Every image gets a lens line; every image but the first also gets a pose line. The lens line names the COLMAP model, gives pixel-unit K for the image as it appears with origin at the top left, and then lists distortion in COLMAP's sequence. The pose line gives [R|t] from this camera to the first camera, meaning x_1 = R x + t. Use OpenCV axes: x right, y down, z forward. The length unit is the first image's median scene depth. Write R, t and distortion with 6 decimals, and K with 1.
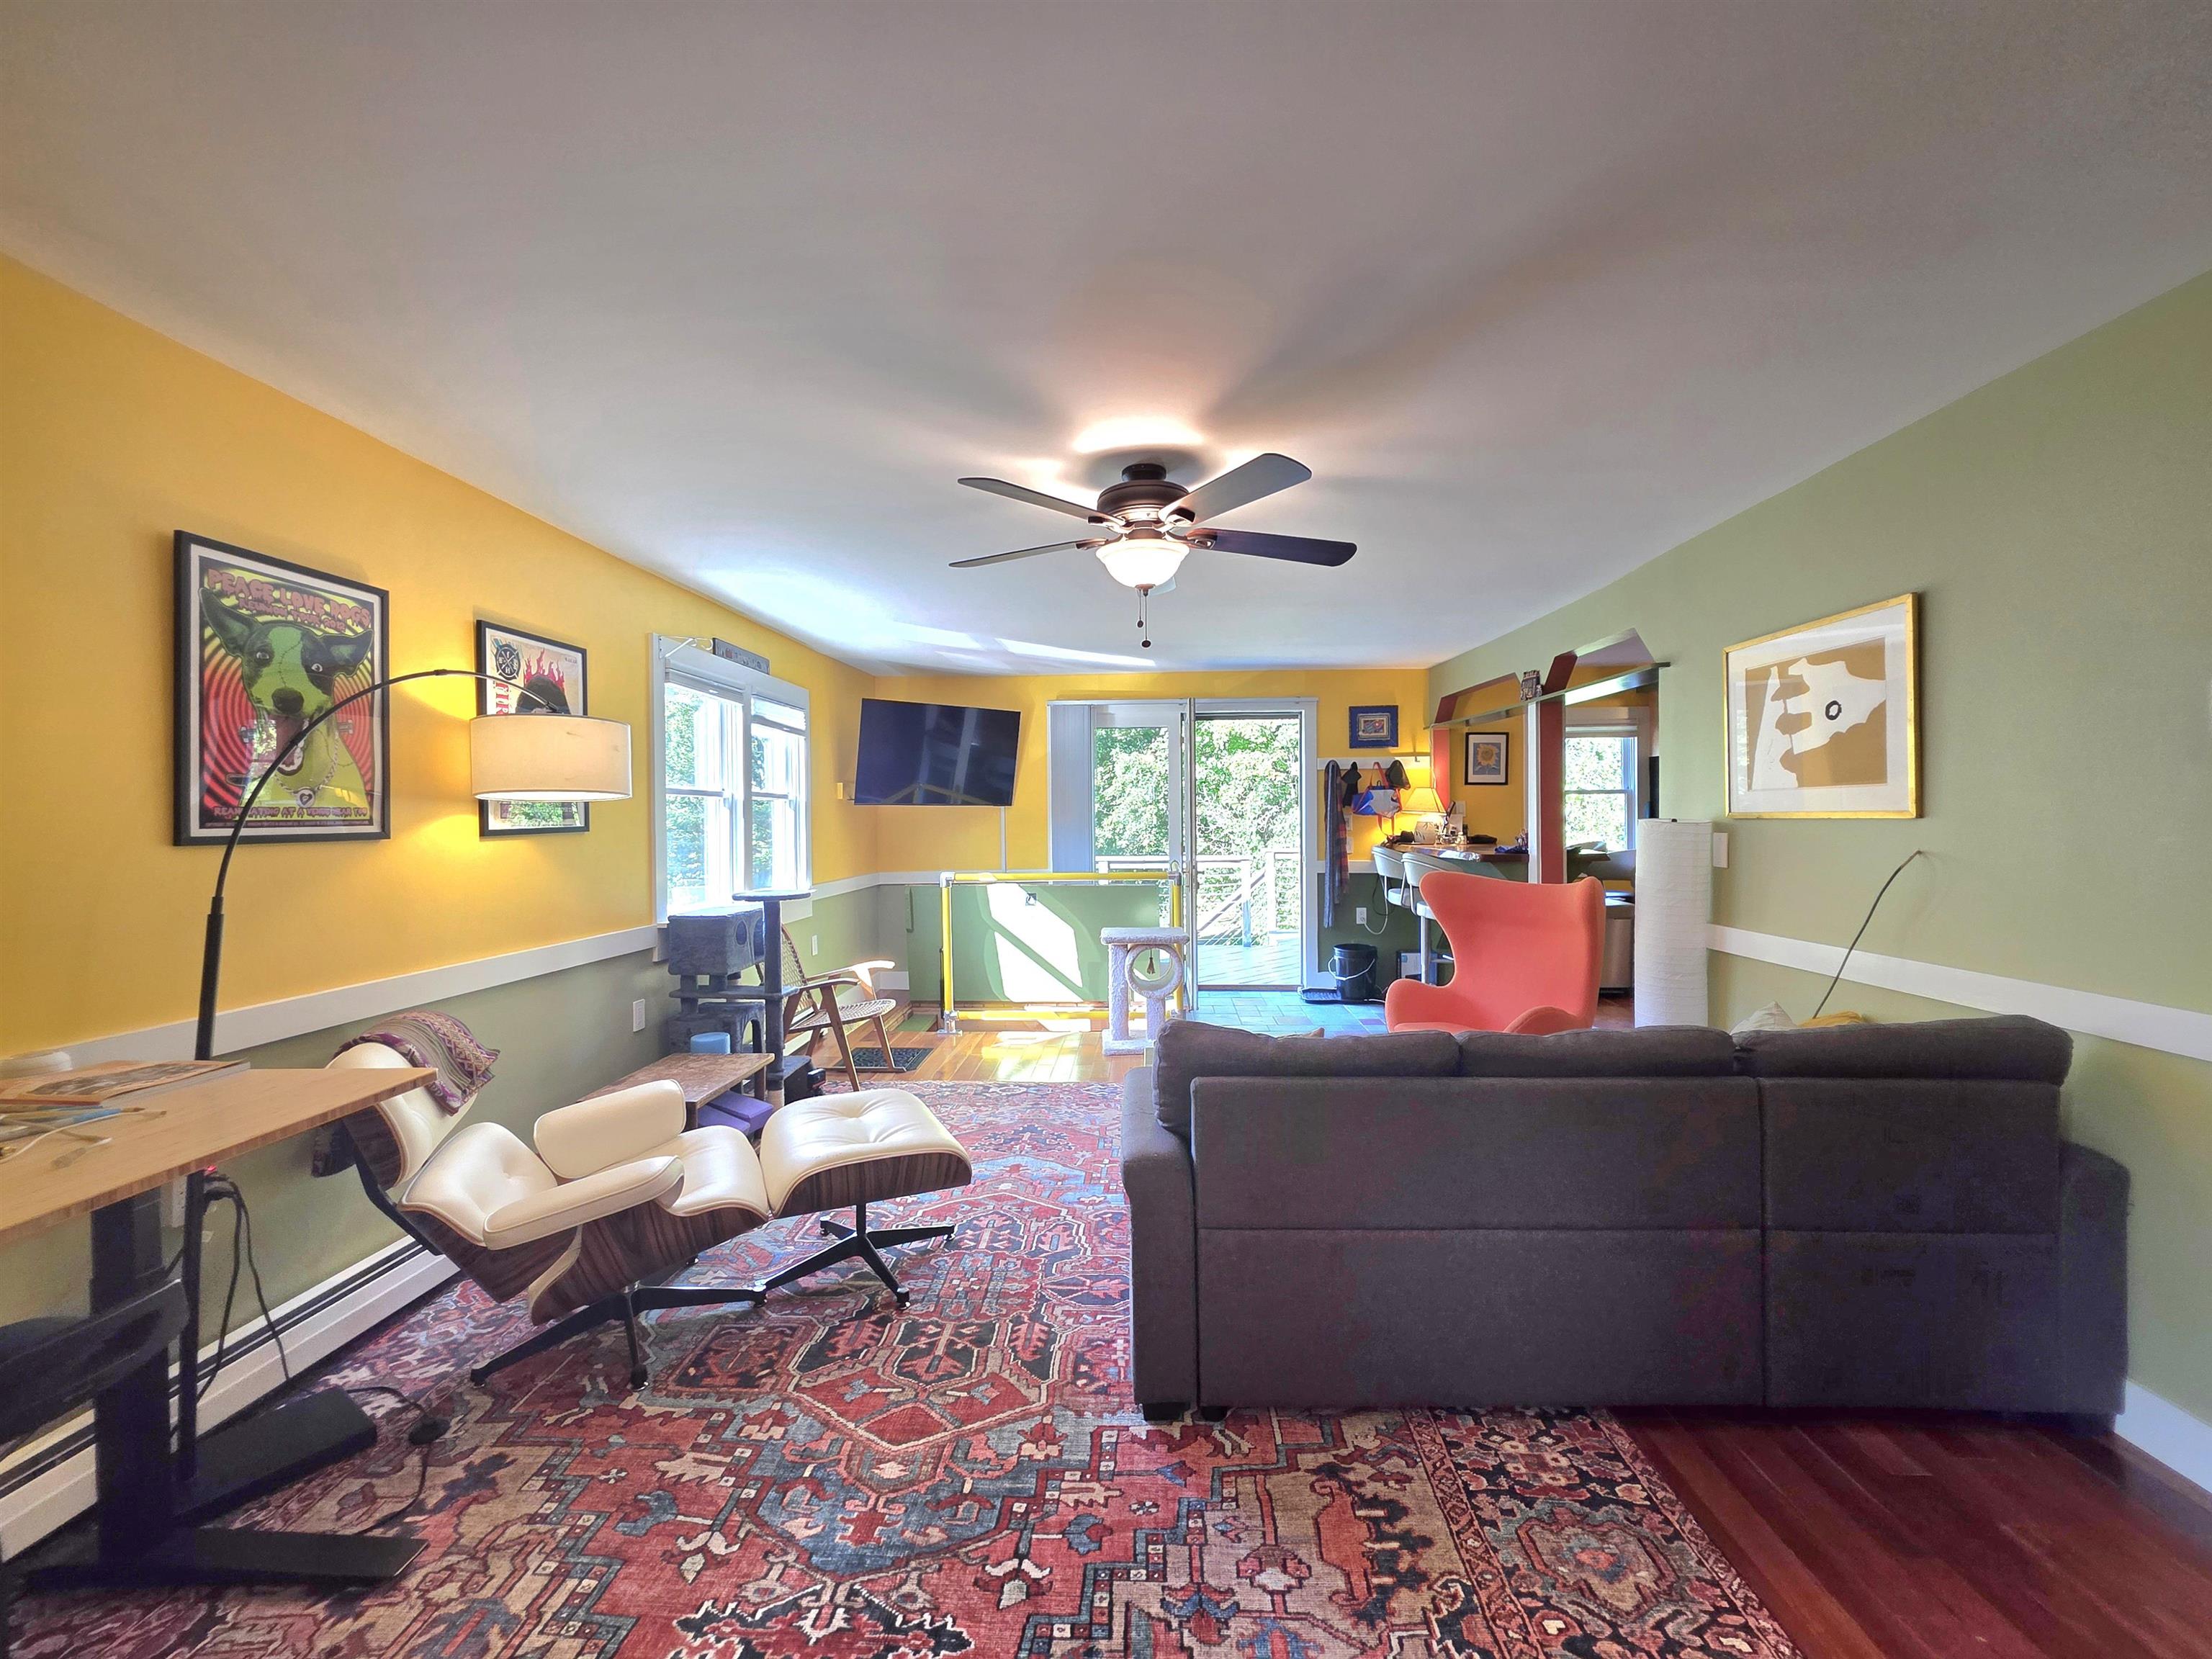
lens RADIAL K [[890.6, 0, 1110.1], [0, 890.6, 825.5], [0, 0, 1]] dist [0.000152, 0.000263]
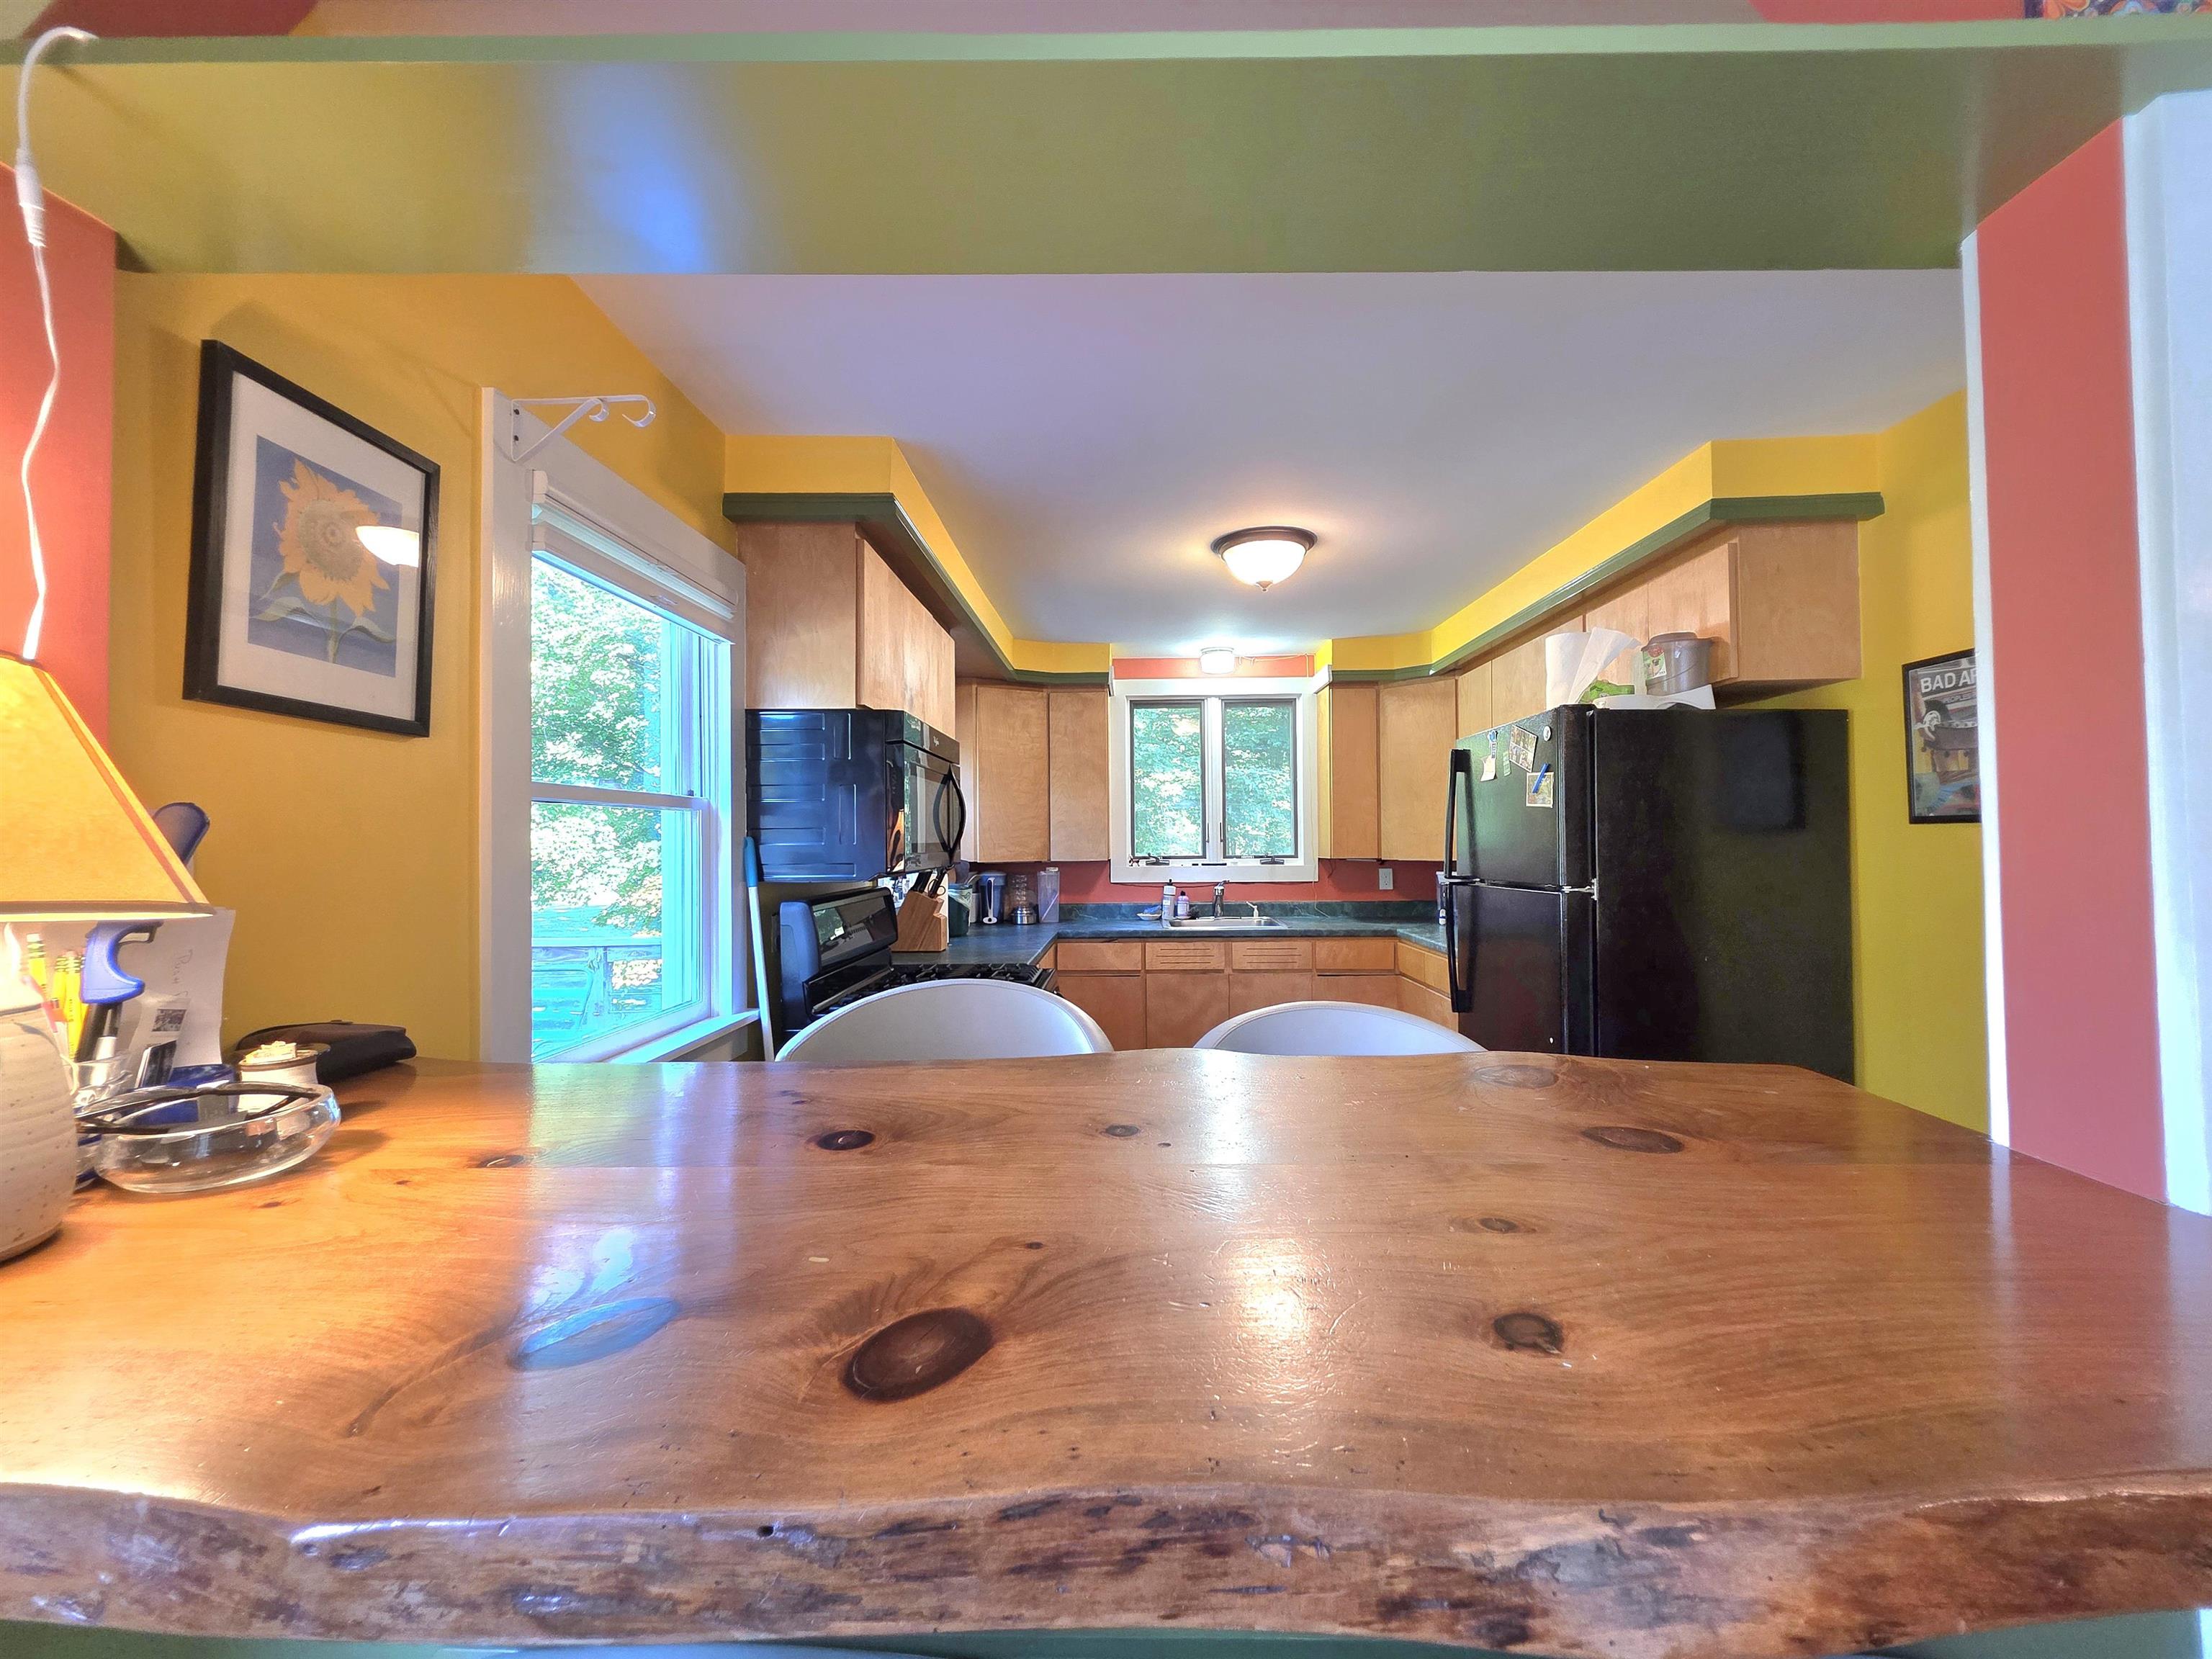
lens RADIAL K [[884.3, 0, 1114.0], [0, 884.3, 827.7], [0, 0, 1]] dist [0.000687, -0.000061]
pose [[-0.023006, 0.024354, 0.999439, 0.590150], [0.015842, 0.999587, -0.023993, -0.043520], [-0.999610, 0.015281, -0.023382, 2.002409]]
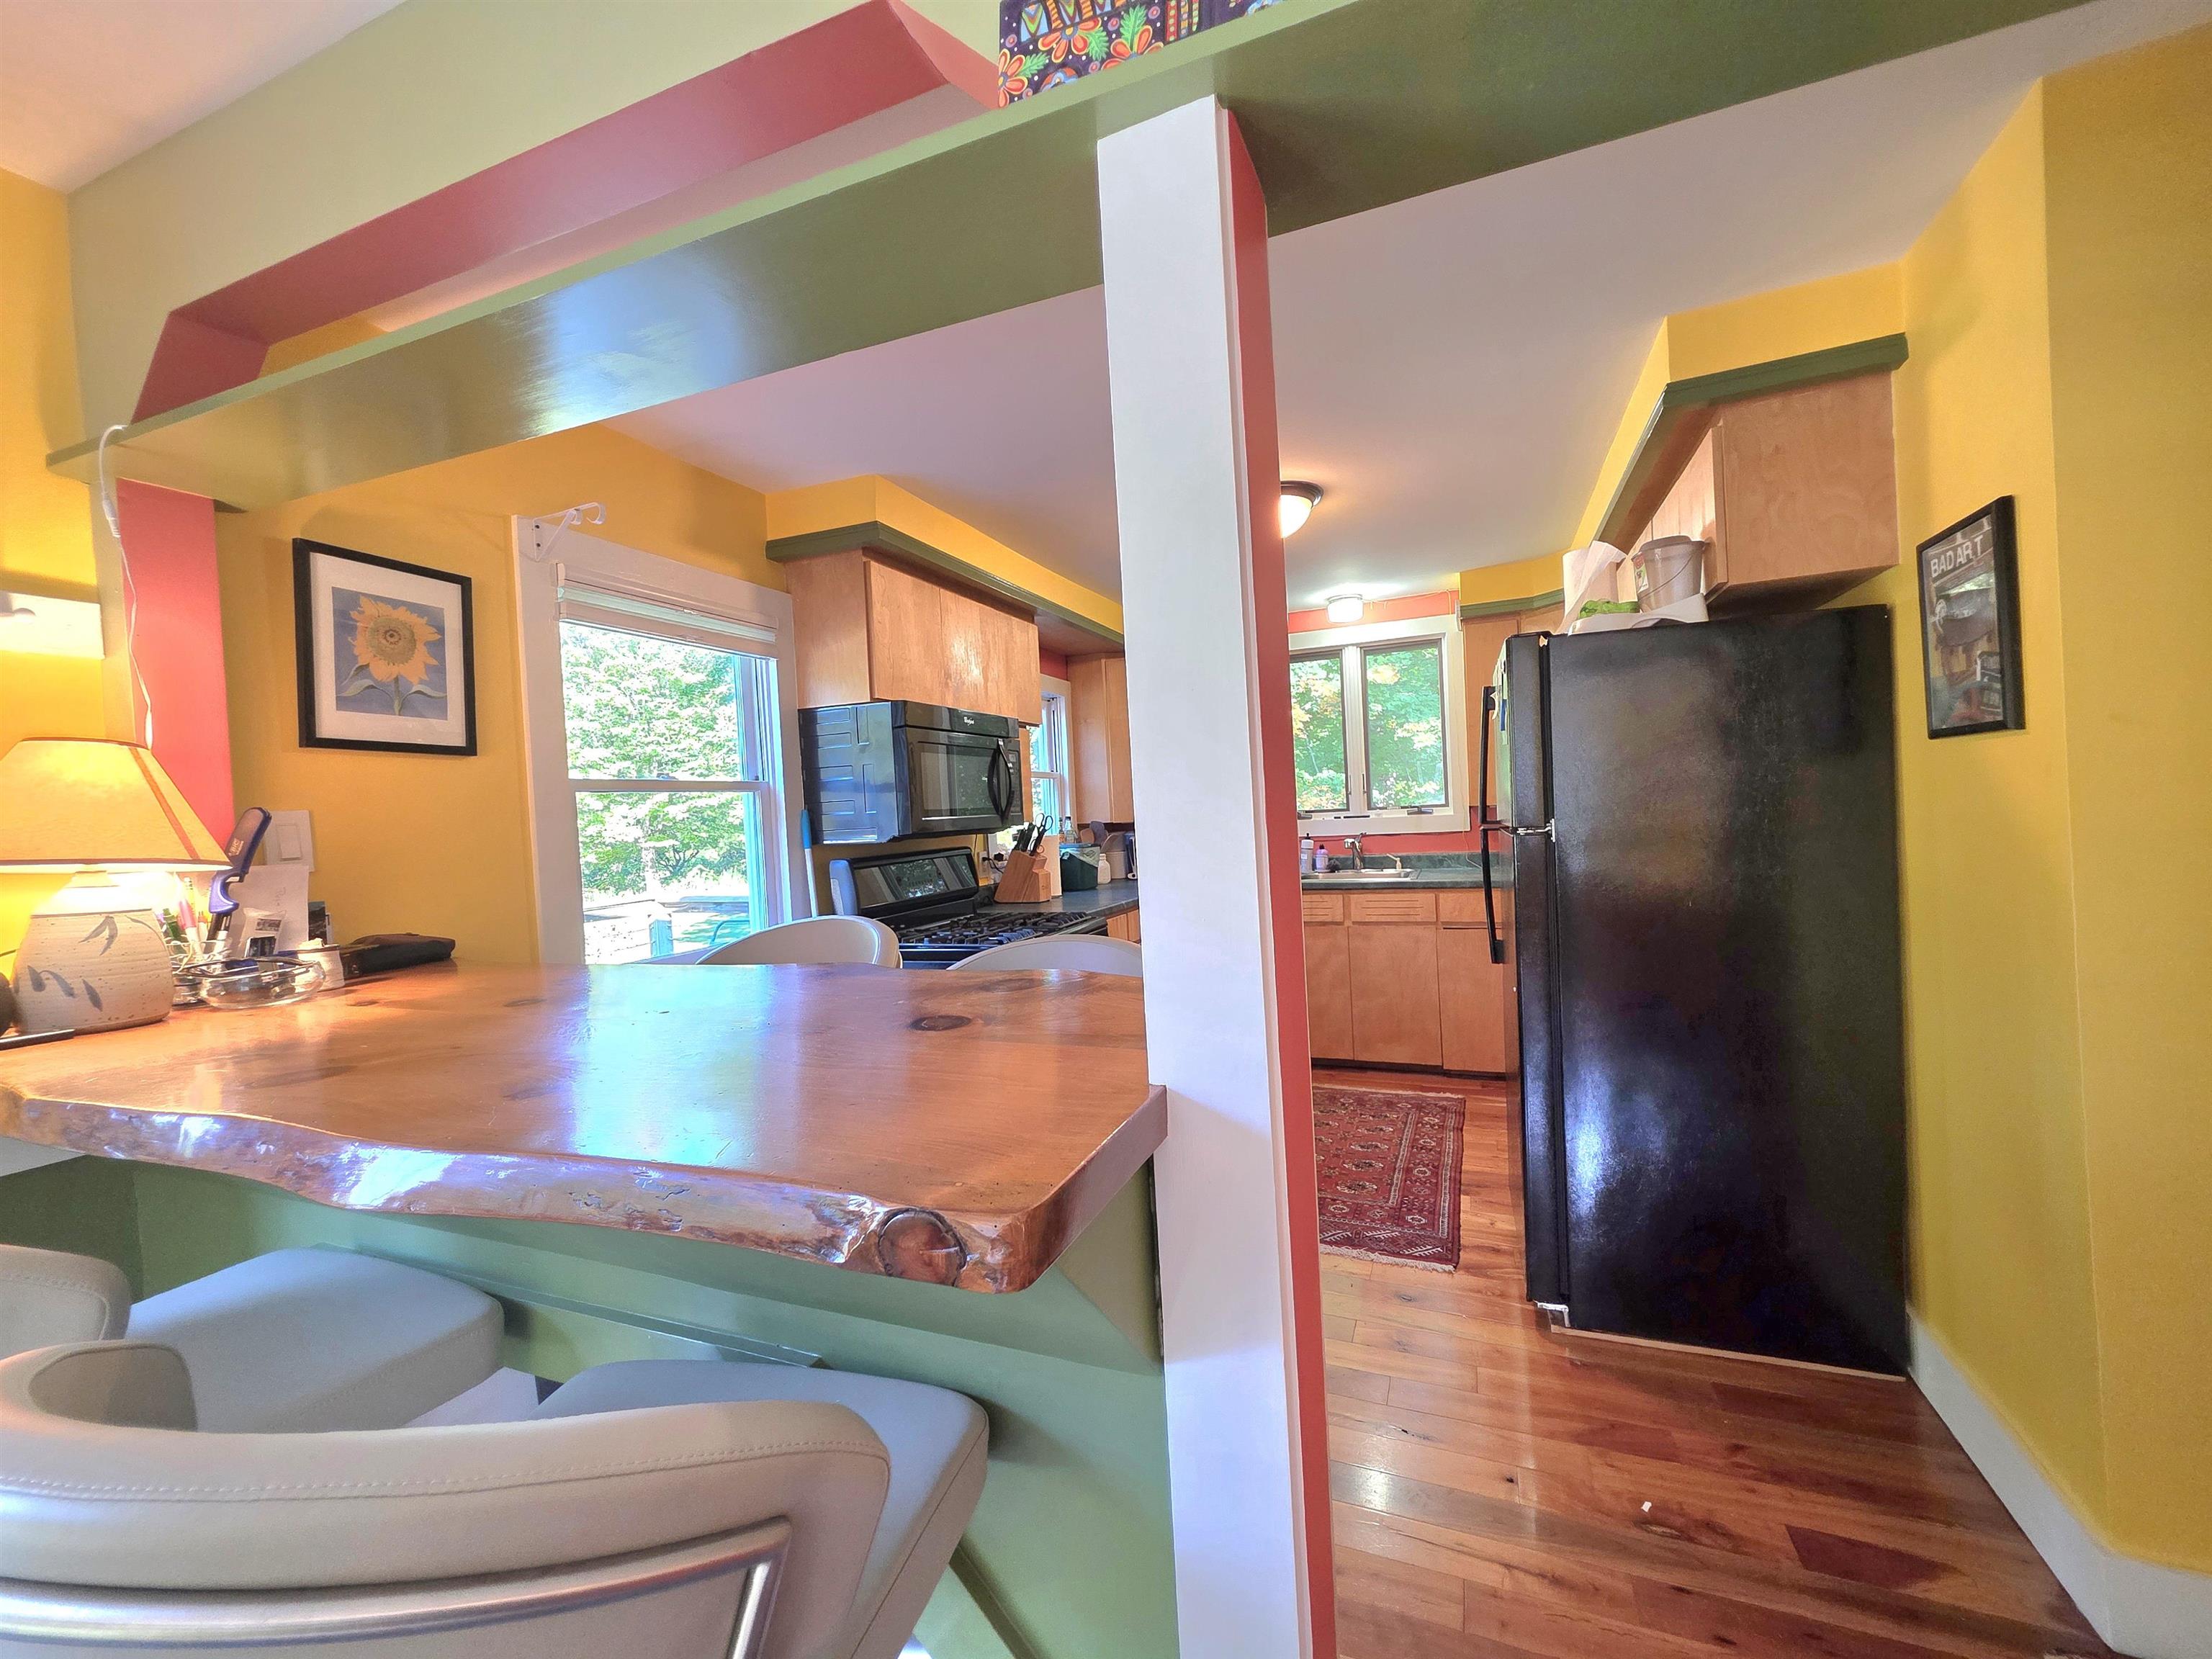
lens RADIAL K [[884.3, 0, 1114.0], [0, 884.3, 827.7], [0, 0, 1]] dist [0.000687, -0.000061]
pose [[0.325964, -0.025013, 0.945051, 0.549993], [0.054097, 0.998505, 0.007769, -0.027215], [-0.943833, 0.048592, 0.326830, 1.640550]]
